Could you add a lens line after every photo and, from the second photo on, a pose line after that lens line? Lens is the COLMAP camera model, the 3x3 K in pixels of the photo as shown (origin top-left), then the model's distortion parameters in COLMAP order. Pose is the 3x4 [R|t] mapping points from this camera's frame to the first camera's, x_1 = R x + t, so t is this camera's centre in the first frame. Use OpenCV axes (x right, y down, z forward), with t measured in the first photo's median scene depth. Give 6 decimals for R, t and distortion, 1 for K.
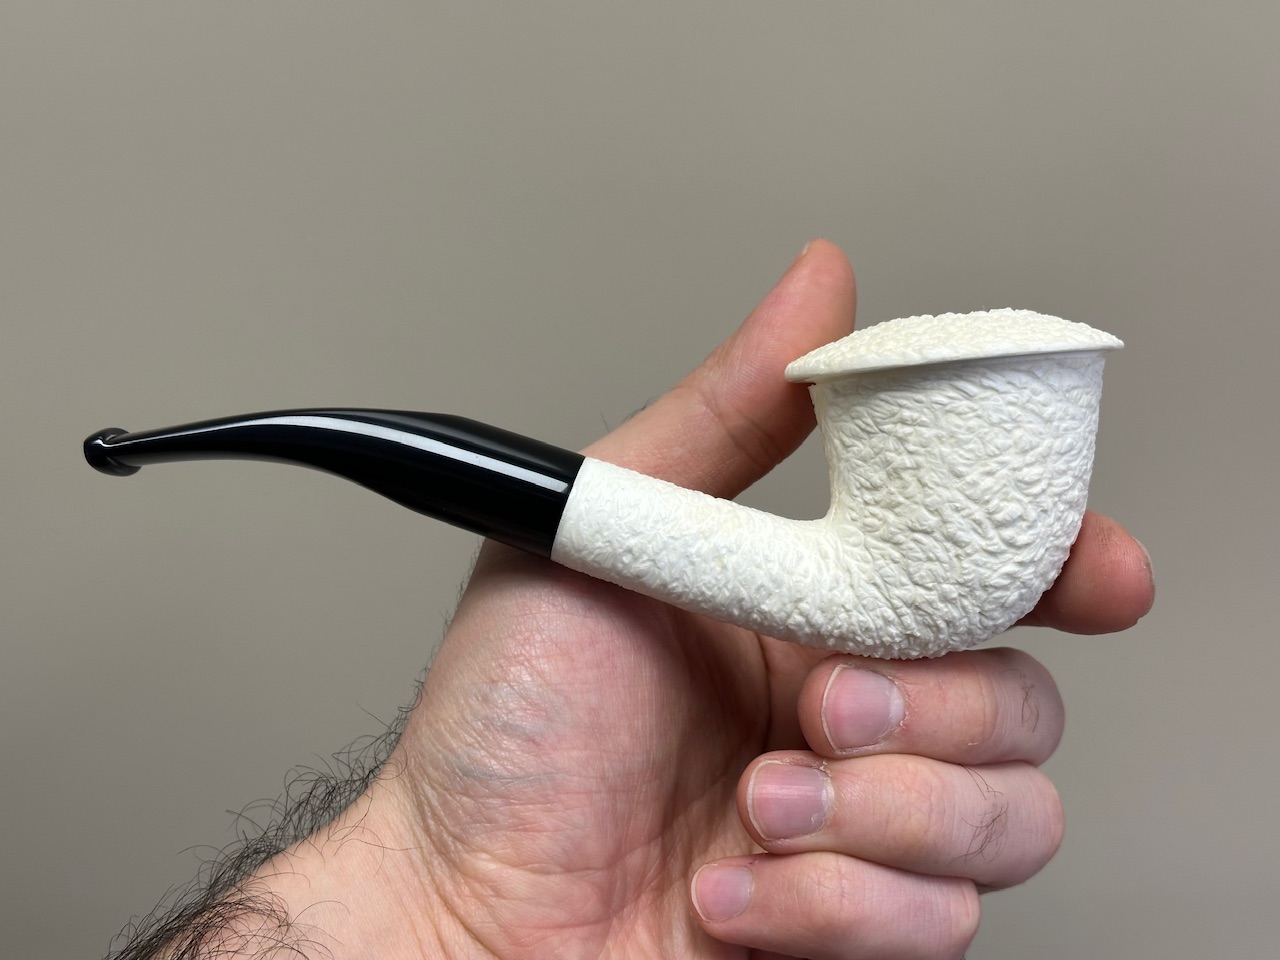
lens RADIAL K [[1912.1, 0, 640.0], [0, 1912.1, 480.0], [0, 0, 1]] dist [0.278668, -0.005720]
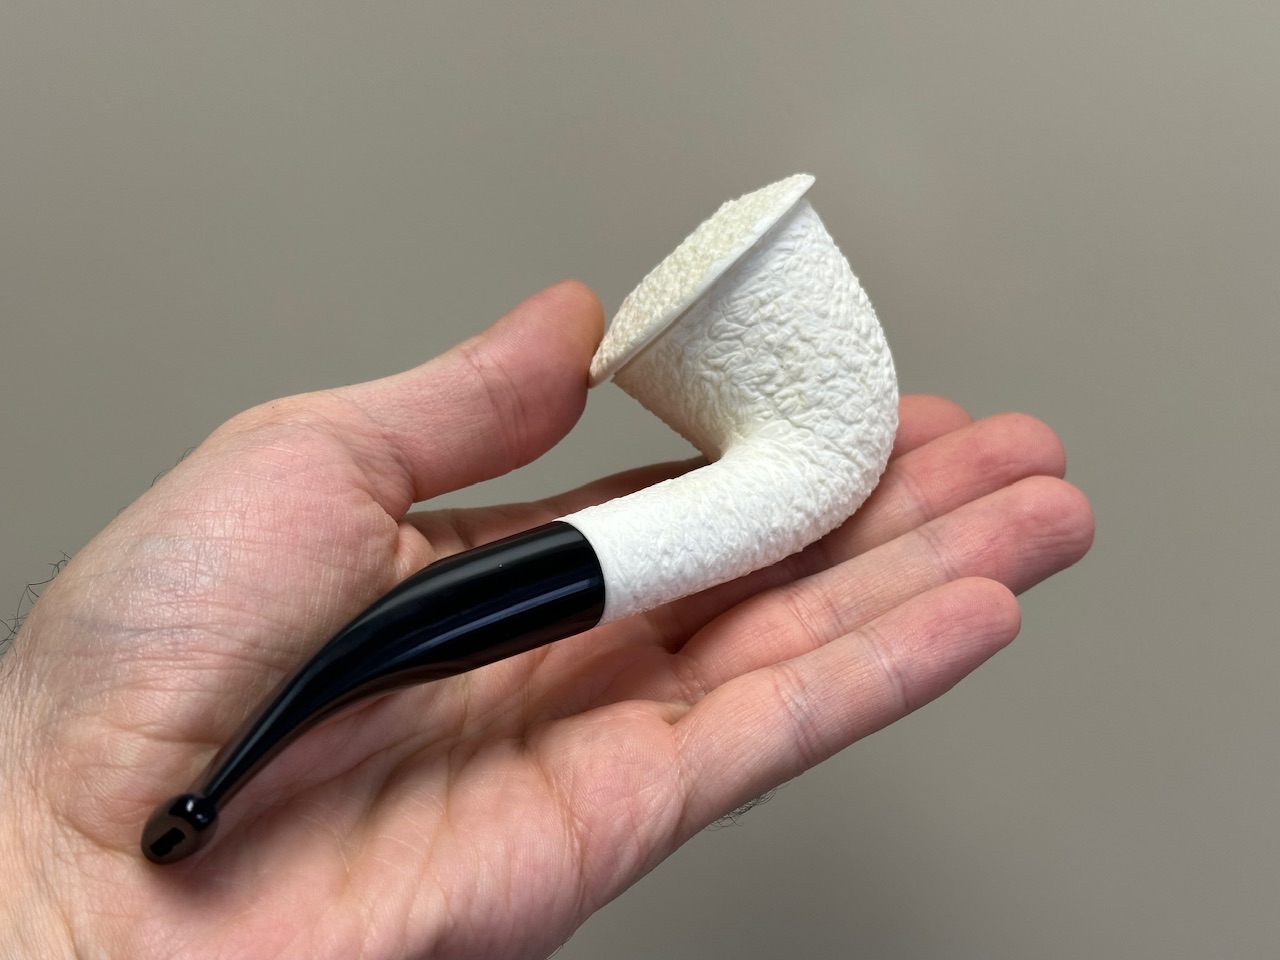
lens RADIAL K [[1912.1, 0, 640.0], [0, 1912.1, 480.0], [0, 0, 1]] dist [0.278668, -0.005720]
pose [[0.583709, -0.504681, 0.636067, -0.638233], [0.642506, 0.766064, 0.018208, -0.018055], [-0.496457, 0.398049, 0.771419, 0.235031]]
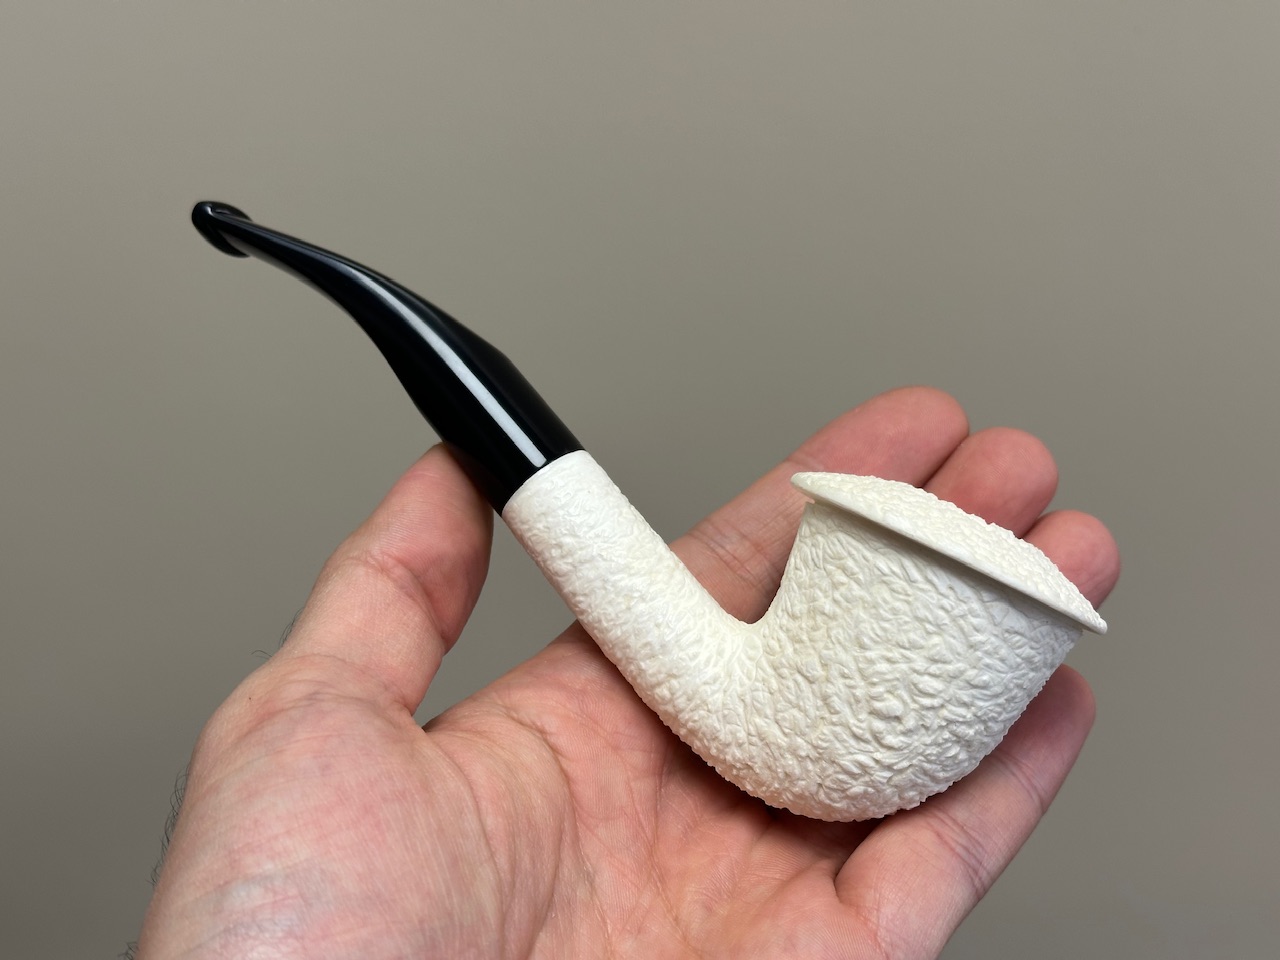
lens RADIAL K [[1912.1, 0, 640.0], [0, 1912.1, 480.0], [0, 0, 1]] dist [0.278668, -0.005720]
pose [[0.831105, 0.504969, -0.232959, 0.252555], [-0.516735, 0.856060, 0.012117, -0.027336], [0.205546, 0.110308, 0.972411, 0.025847]]
